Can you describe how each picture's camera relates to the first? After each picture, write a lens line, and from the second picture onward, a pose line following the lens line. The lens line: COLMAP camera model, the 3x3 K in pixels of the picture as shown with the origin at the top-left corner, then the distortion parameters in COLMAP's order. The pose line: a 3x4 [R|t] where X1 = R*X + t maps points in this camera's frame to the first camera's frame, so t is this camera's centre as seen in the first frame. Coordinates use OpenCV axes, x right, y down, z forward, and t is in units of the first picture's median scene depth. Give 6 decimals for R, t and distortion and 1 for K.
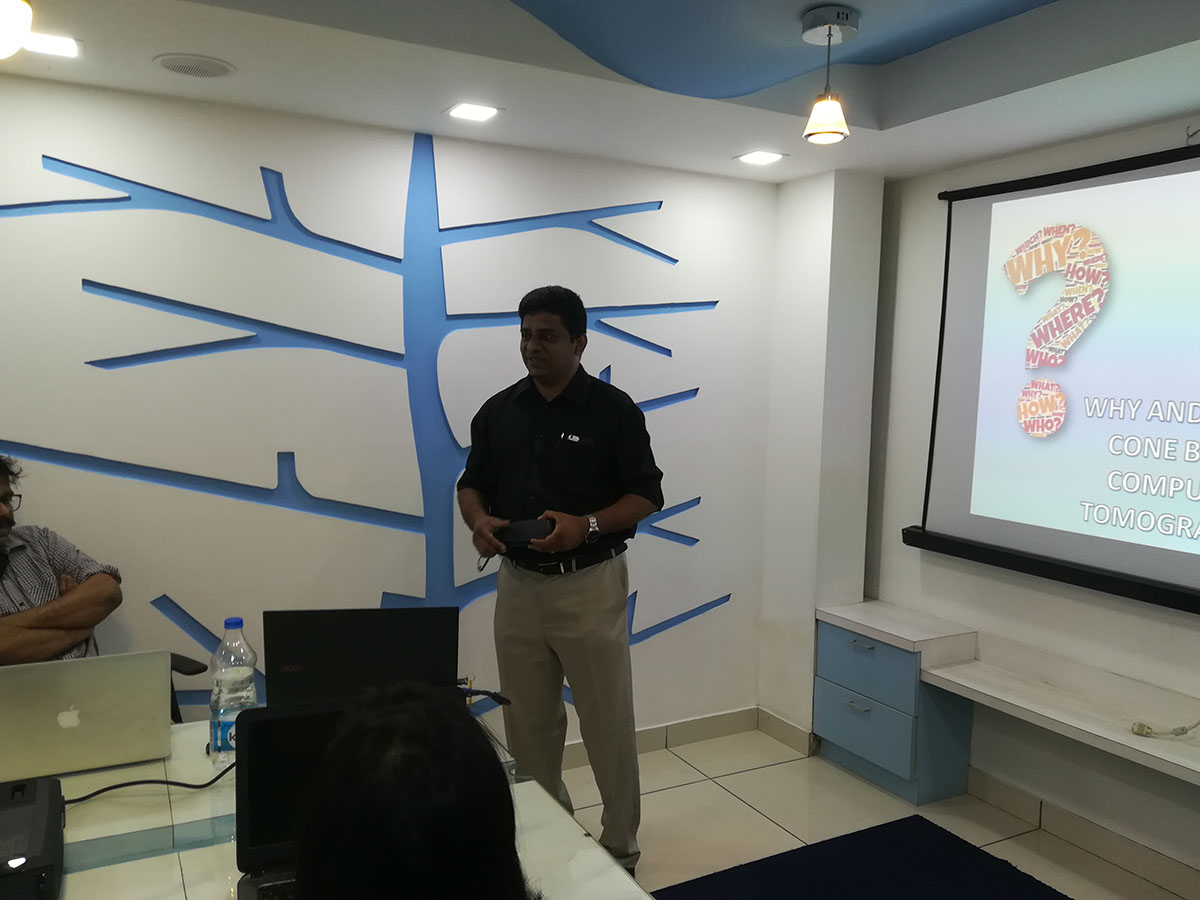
lens RADIAL K [[926.0, 0, 600.3], [0, 926.0, 442.7], [0, 0, 1]] dist [0.075245, -0.129268]
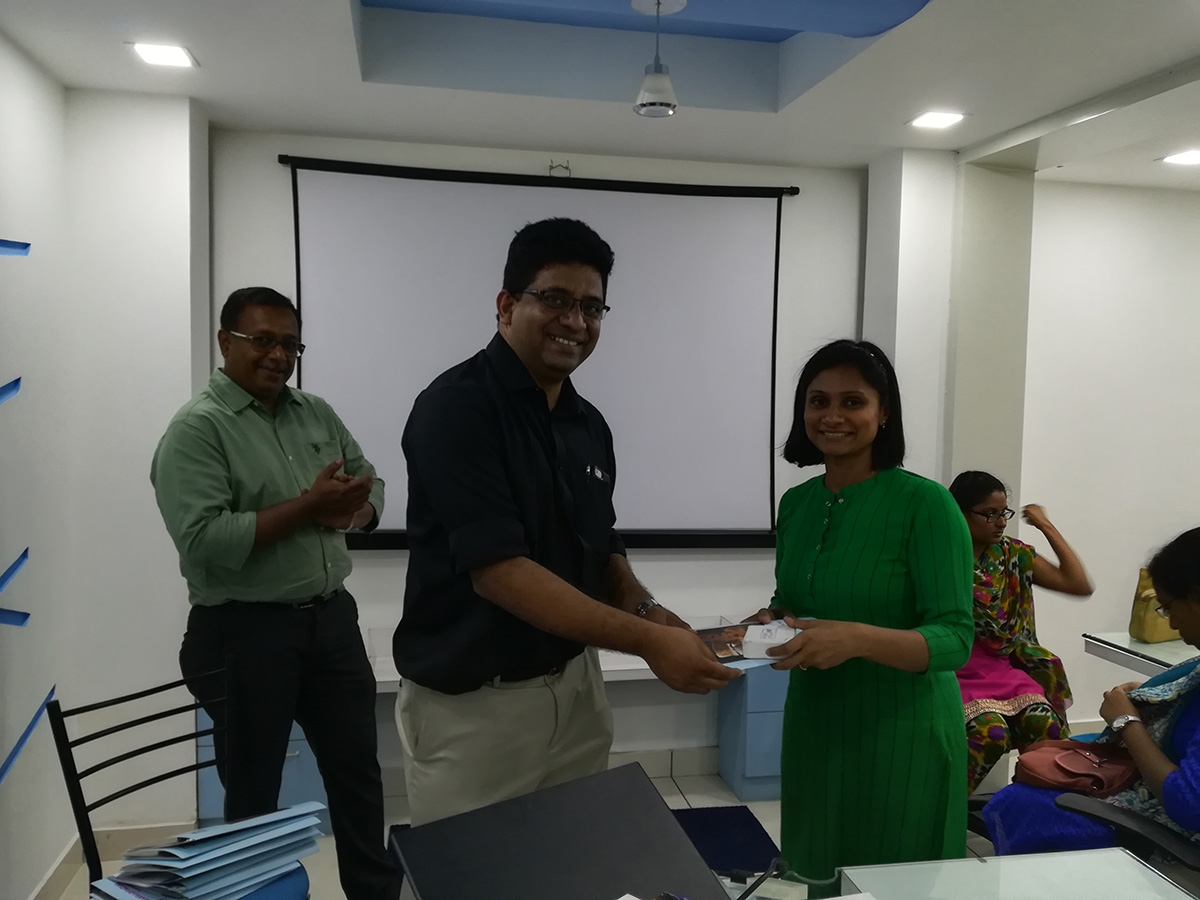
lens RADIAL K [[928.5, 0, 600.0], [0, 928.5, 450.0], [0, 0, 1]] dist [0.055841, -0.084880]
pose [[0.284295, -0.071920, 0.956036, -0.480887], [0.060849, 0.996525, 0.056871, -0.023818], [-0.956804, 0.042006, 0.287683, 0.535264]]
